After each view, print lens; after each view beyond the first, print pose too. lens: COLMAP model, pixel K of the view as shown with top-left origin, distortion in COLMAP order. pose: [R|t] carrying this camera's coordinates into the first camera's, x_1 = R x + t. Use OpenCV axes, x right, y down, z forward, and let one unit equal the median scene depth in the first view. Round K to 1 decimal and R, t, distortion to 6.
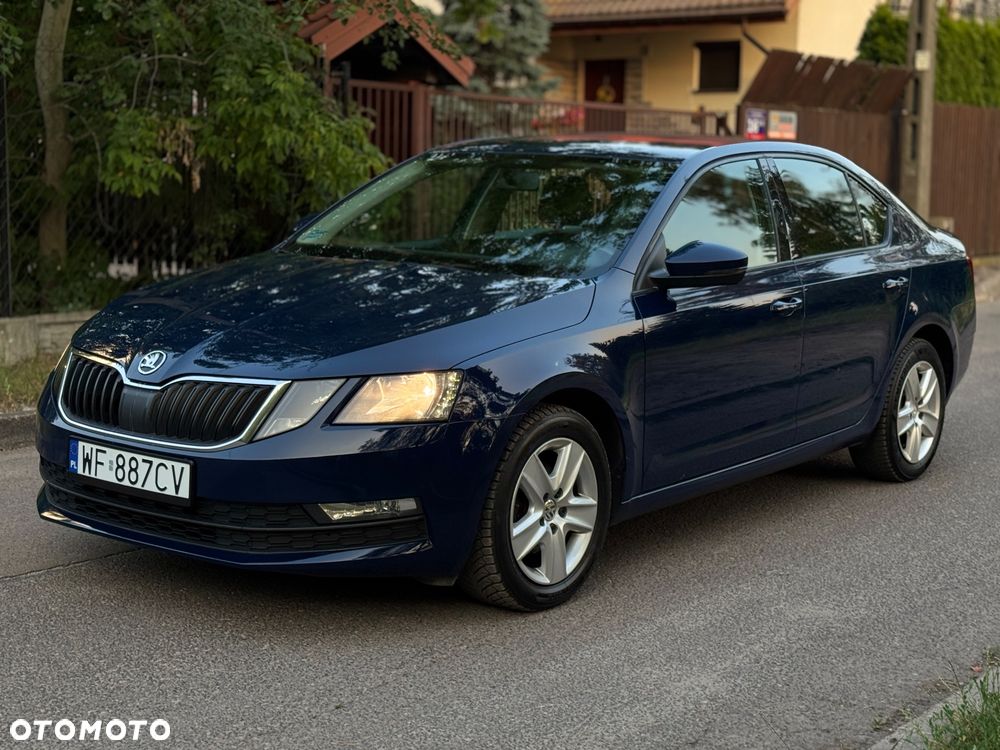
lens RADIAL K [[1597.1, 0, 545.1], [0, 1597.1, 357.0], [0, 0, 1]] dist [0.130201, 0.000000]
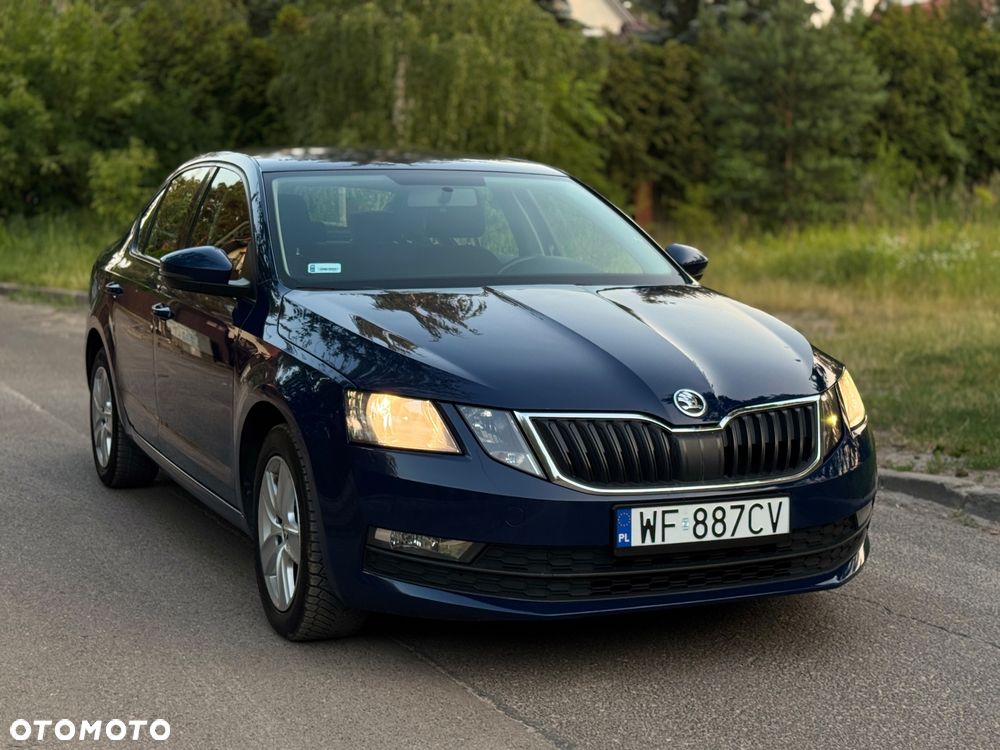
lens RADIAL K [[1597.1, 0, 505.6], [0, 1597.1, 388.0], [0, 0, 1]] dist [0.130201, 0.000000]
pose [[0.492032, -0.136083, 0.859875, -1.019051], [0.120808, 0.988824, 0.087363, -0.092052], [-0.862154, 0.060895, 0.502973, 0.605759]]
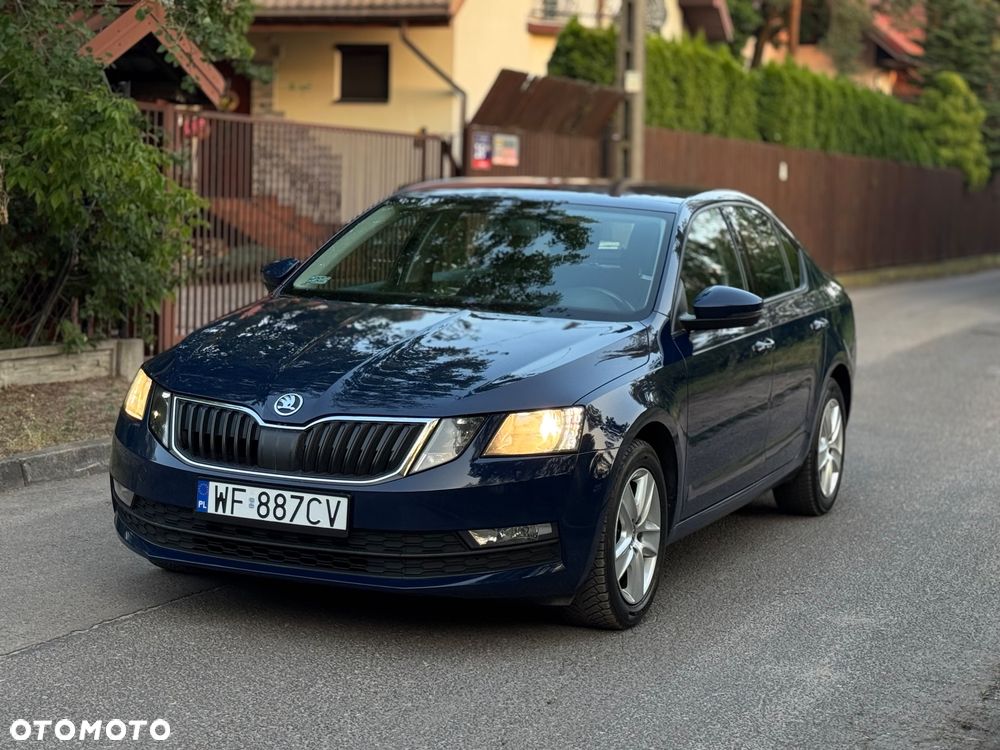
lens RADIAL K [[1951.2, 0, 536.5], [0, 1951.2, 372.4], [0, 0, 1]] dist [0.132685, 0.000000]
pose [[0.970221, -0.012819, 0.241883, -0.378017], [0.017821, 0.999670, -0.018501, 0.008518], [-0.241566, 0.022261, 0.970129, -0.273661]]
